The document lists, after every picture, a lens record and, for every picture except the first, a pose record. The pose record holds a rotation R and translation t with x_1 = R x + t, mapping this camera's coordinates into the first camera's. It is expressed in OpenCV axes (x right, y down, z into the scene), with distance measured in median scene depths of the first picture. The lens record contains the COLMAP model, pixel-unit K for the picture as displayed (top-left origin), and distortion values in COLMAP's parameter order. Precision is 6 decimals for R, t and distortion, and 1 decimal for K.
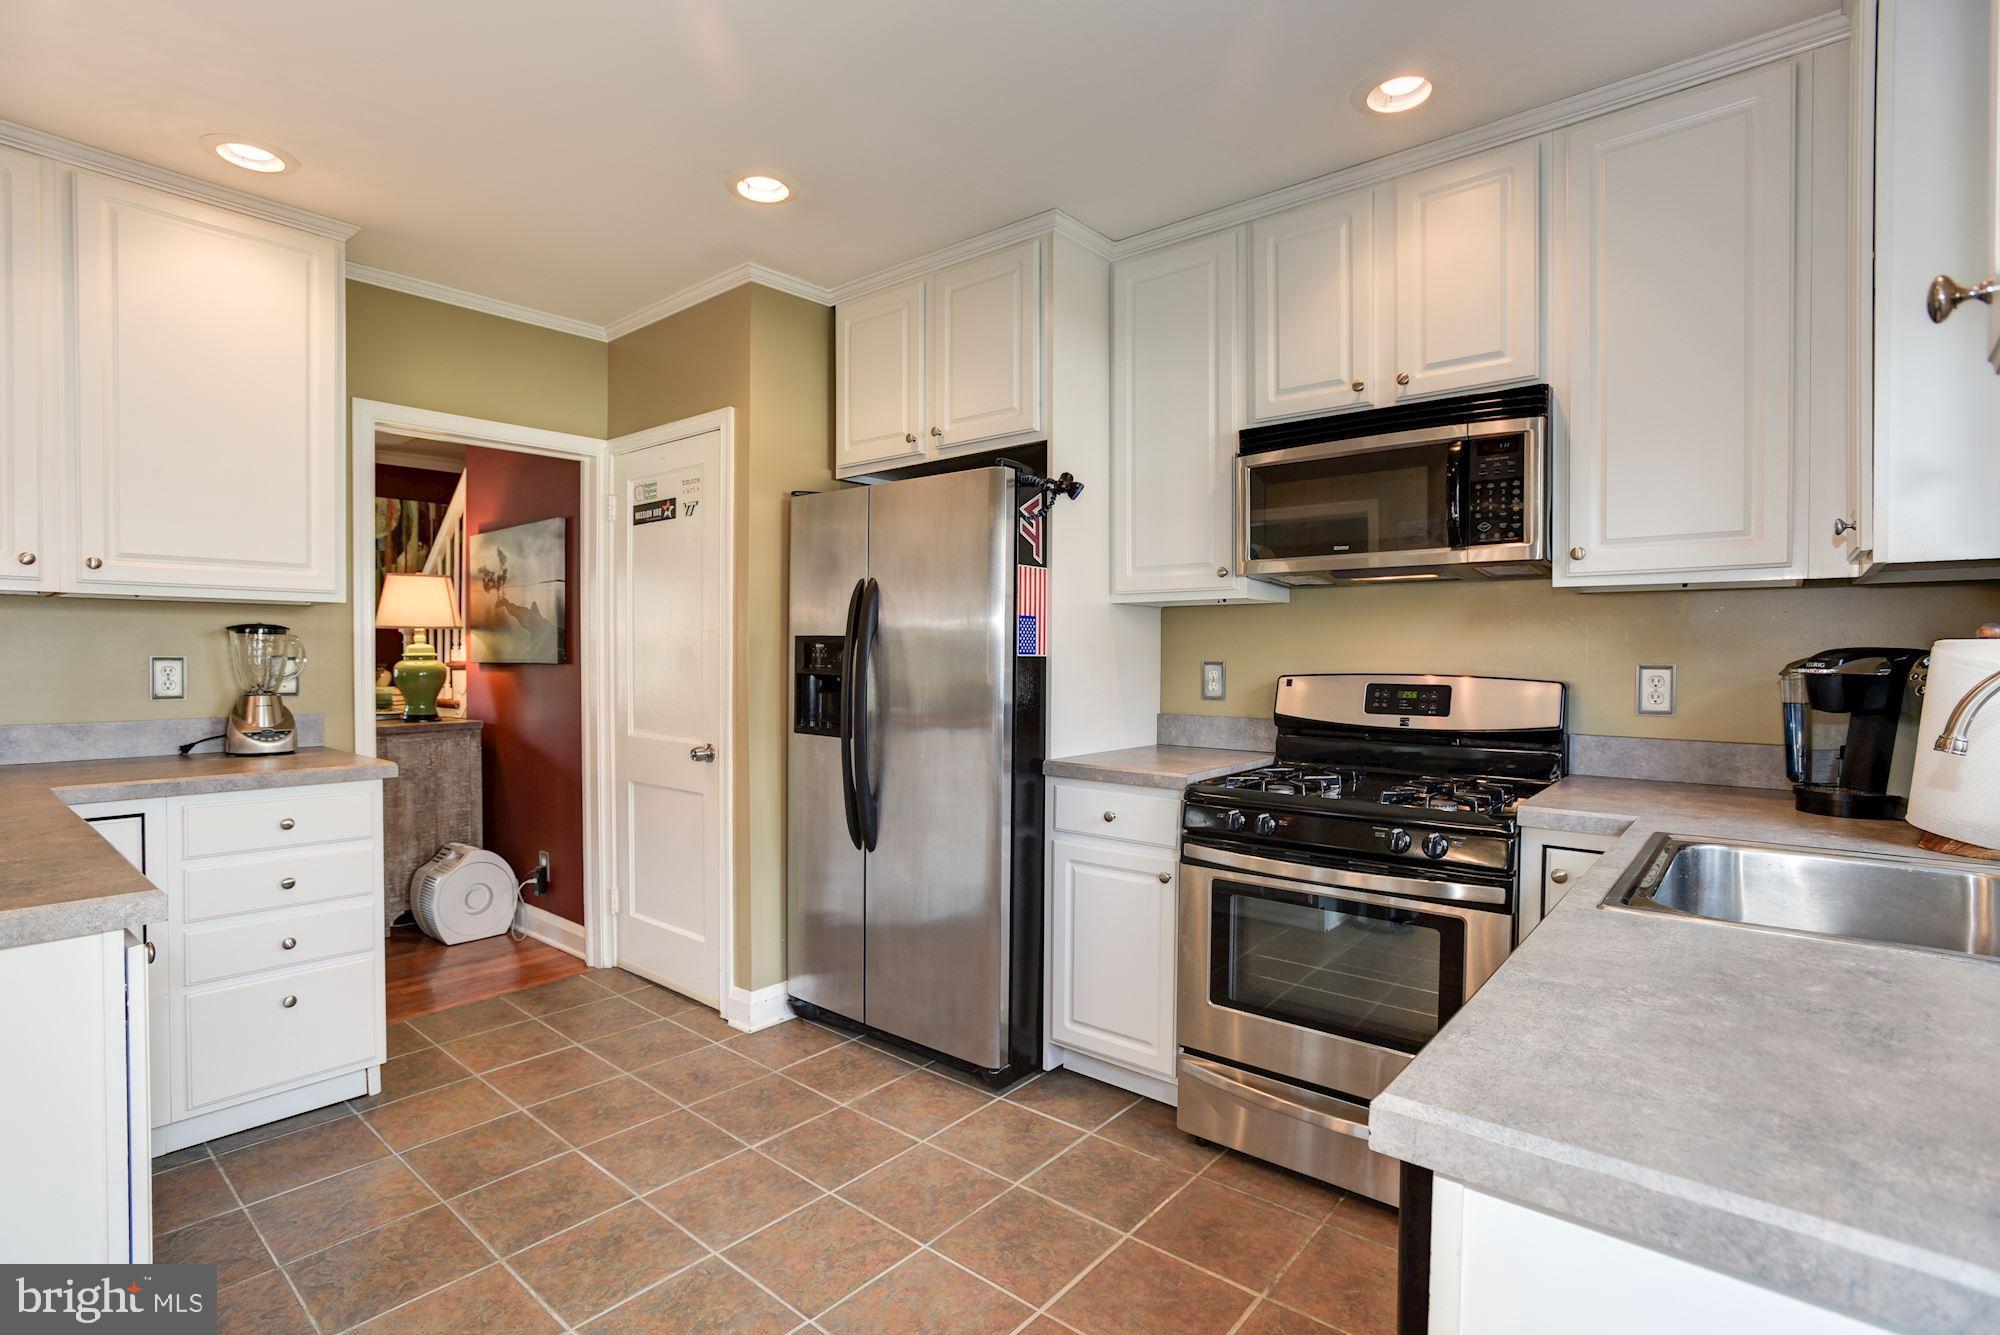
lens RADIAL K [[955.5, 0, 1000.0], [0, 955.5, 667.5], [0, 0, 1]] dist [-0.050782, 0.024219]
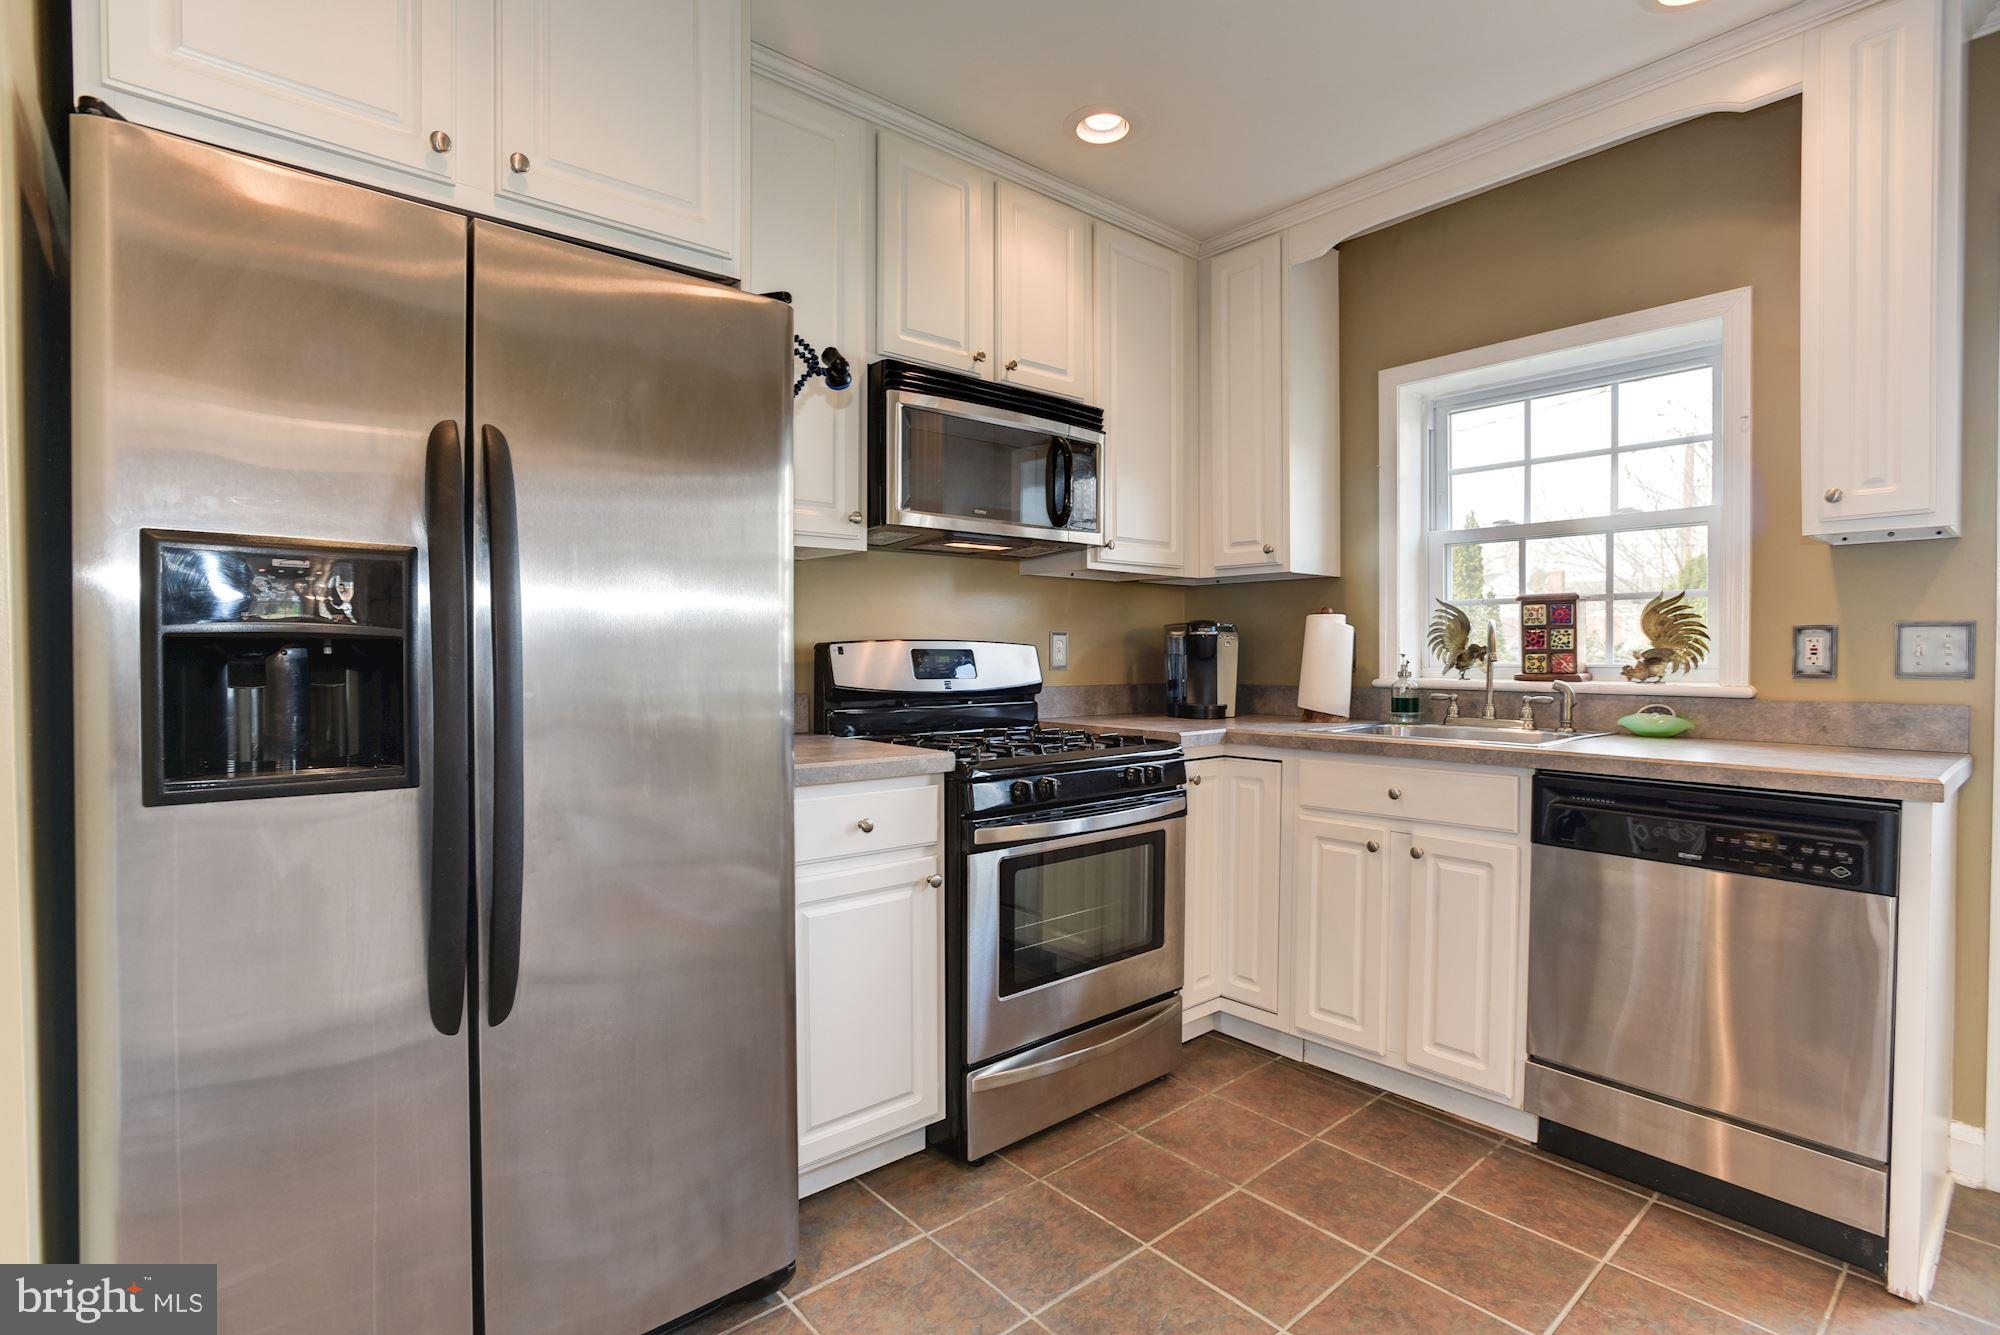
lens RADIAL K [[955.5, 0, 1000.0], [0, 955.5, 667.5], [0, 0, 1]] dist [-0.050782, 0.024219]
pose [[0.157424, -0.020714, 0.987314, -0.655597], [0.014827, 0.999717, 0.018610, 0.020960], [-0.987420, 0.011710, 0.157687, 0.838272]]
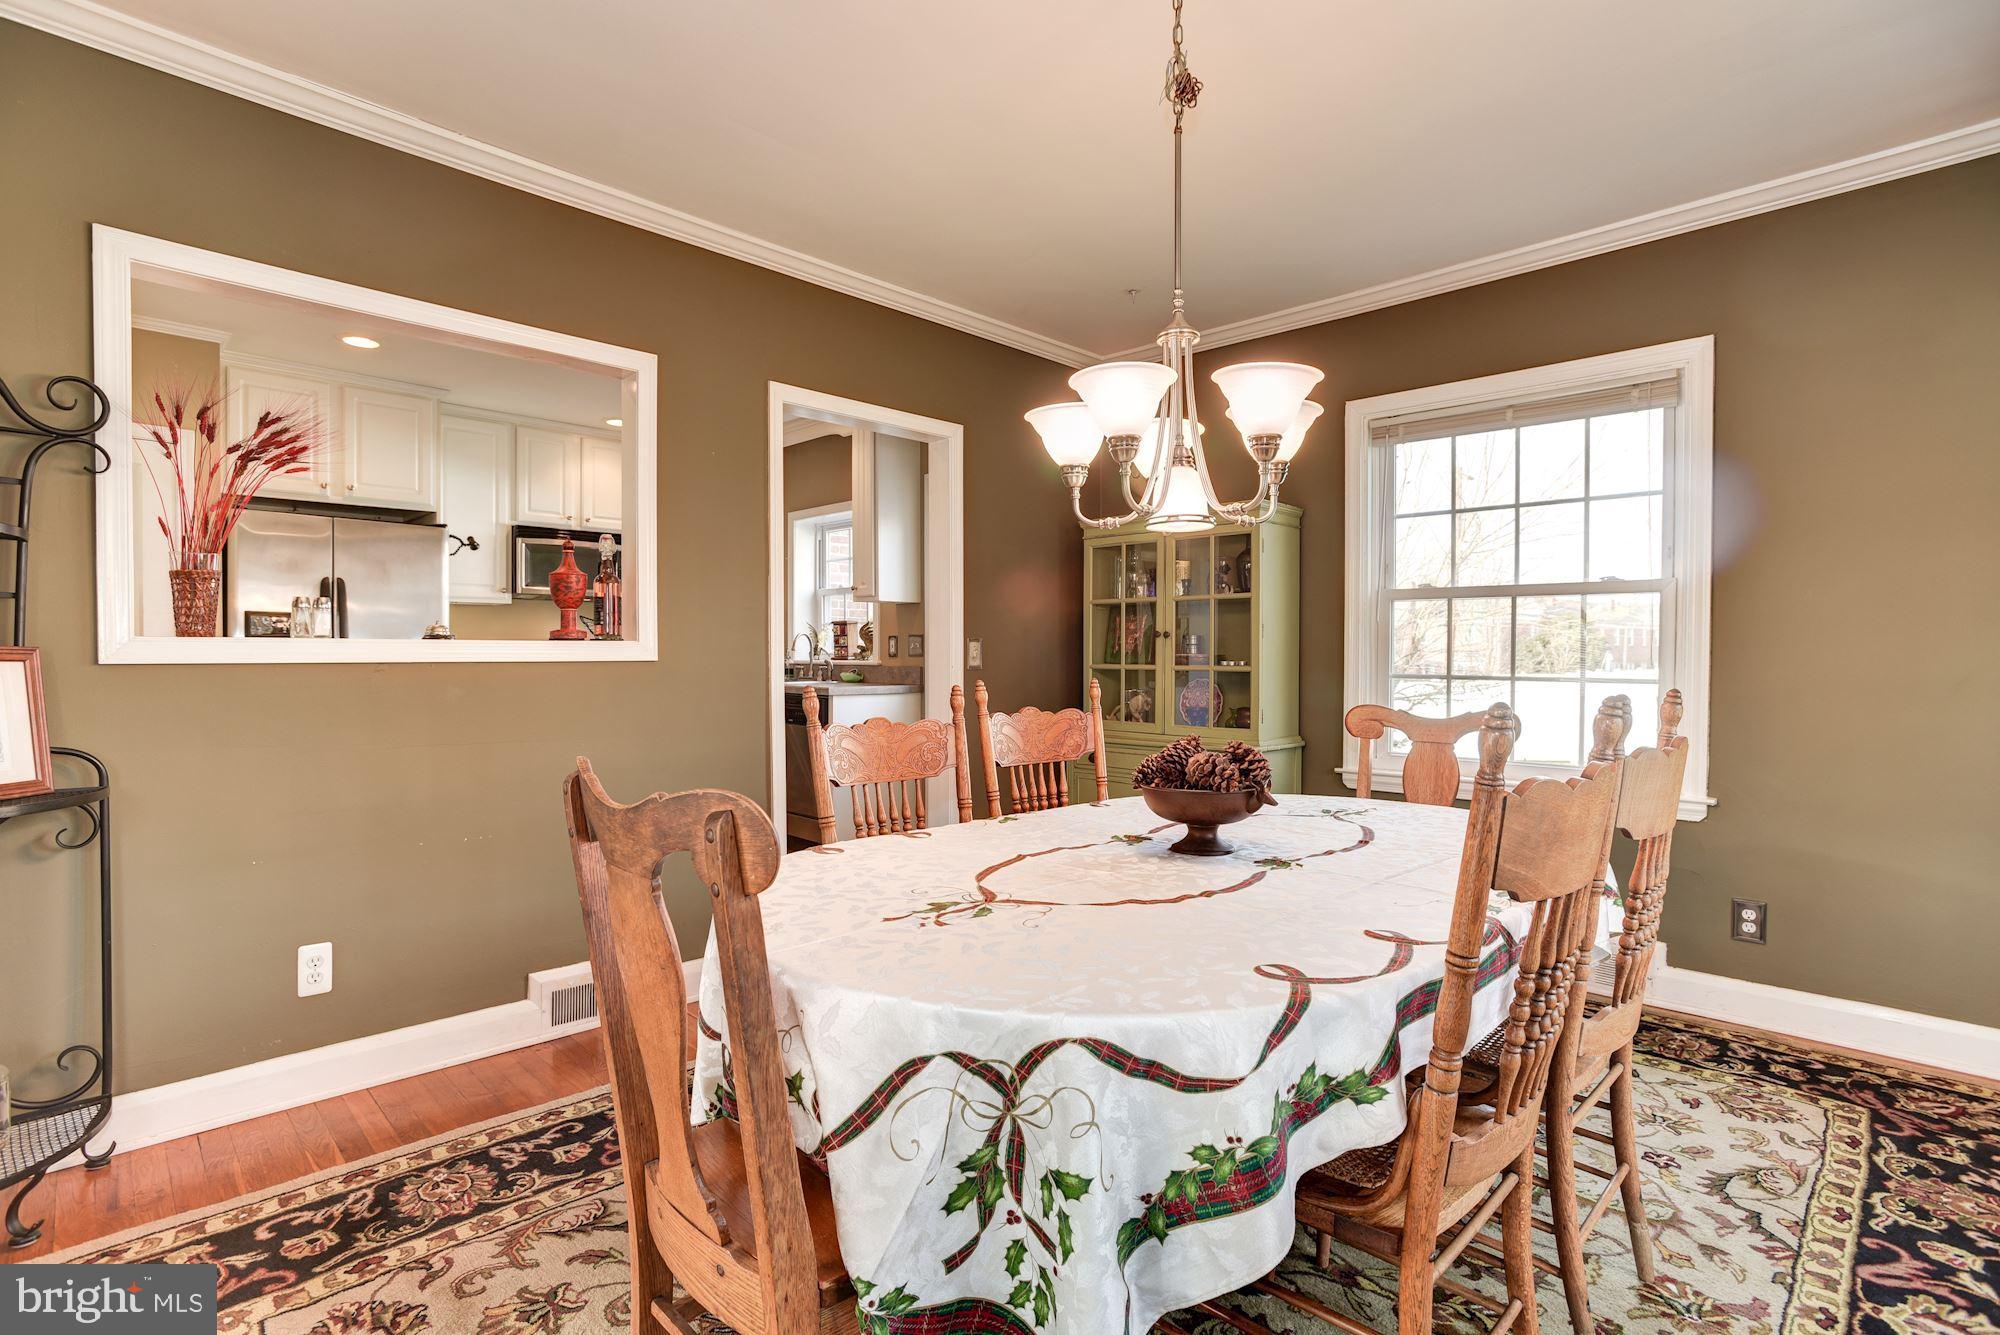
lens RADIAL K [[958.7, 0, 994.9], [0, 958.7, 665.8], [0, 0, 1]] dist [-0.055802, 0.024972]
pose [[0.083157, -0.016587, 0.996398, -1.955315], [0.010962, 0.999816, 0.015729, 0.048358], [-0.996476, 0.009615, 0.083324, -0.268816]]
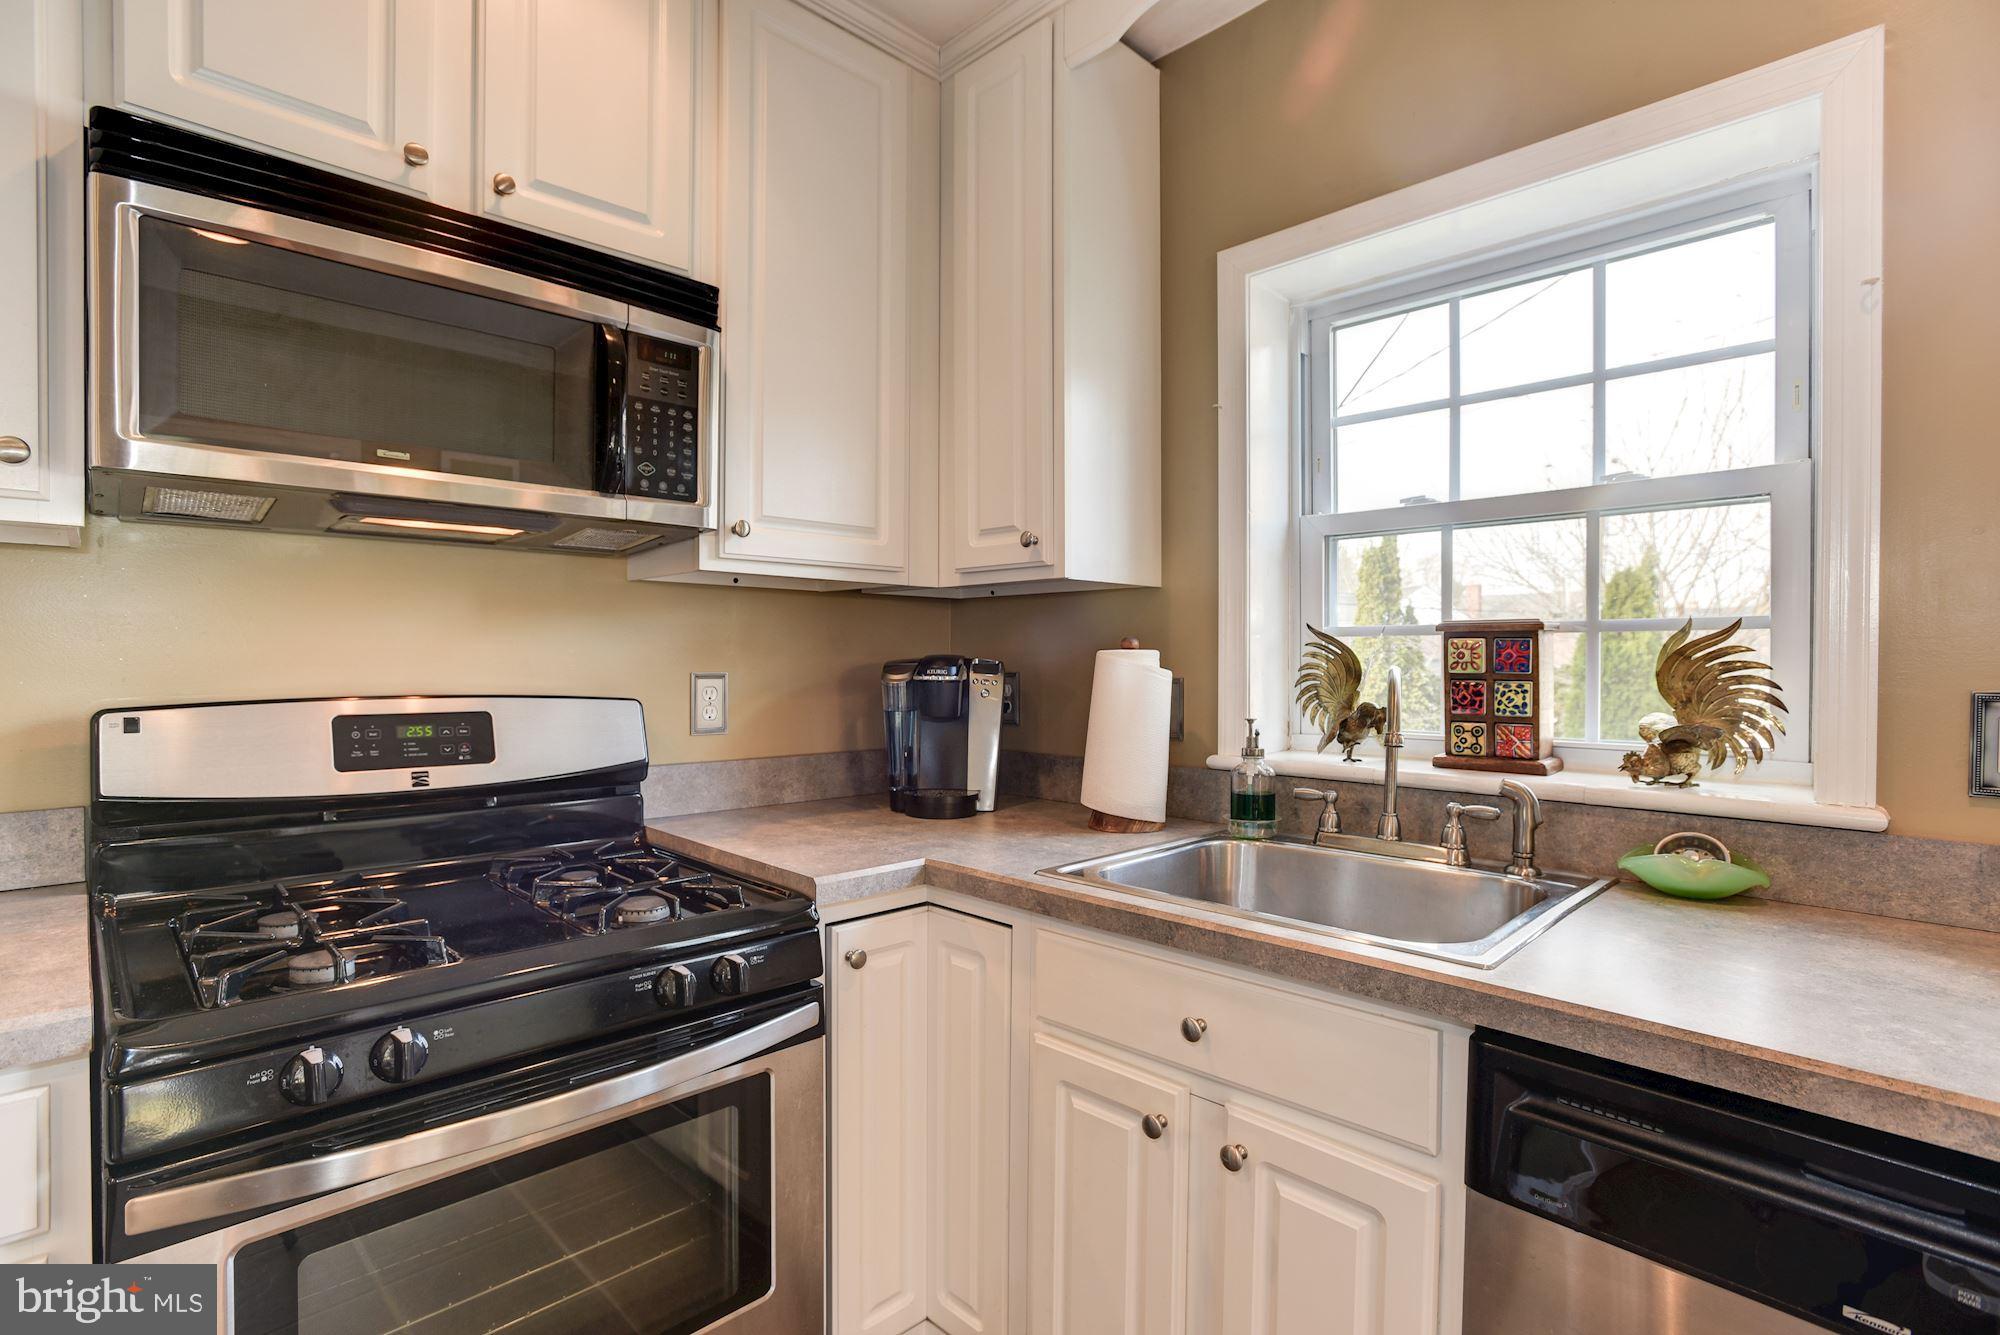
lens RADIAL K [[958.7, 0, 994.9], [0, 958.7, 665.8], [0, 0, 1]] dist [-0.055802, 0.024972]
pose [[0.092822, -0.010347, 0.995629, -0.116806], [0.009426, 0.999910, 0.009513, -0.014564], [-0.995638, 0.008502, 0.092911, 0.645829]]
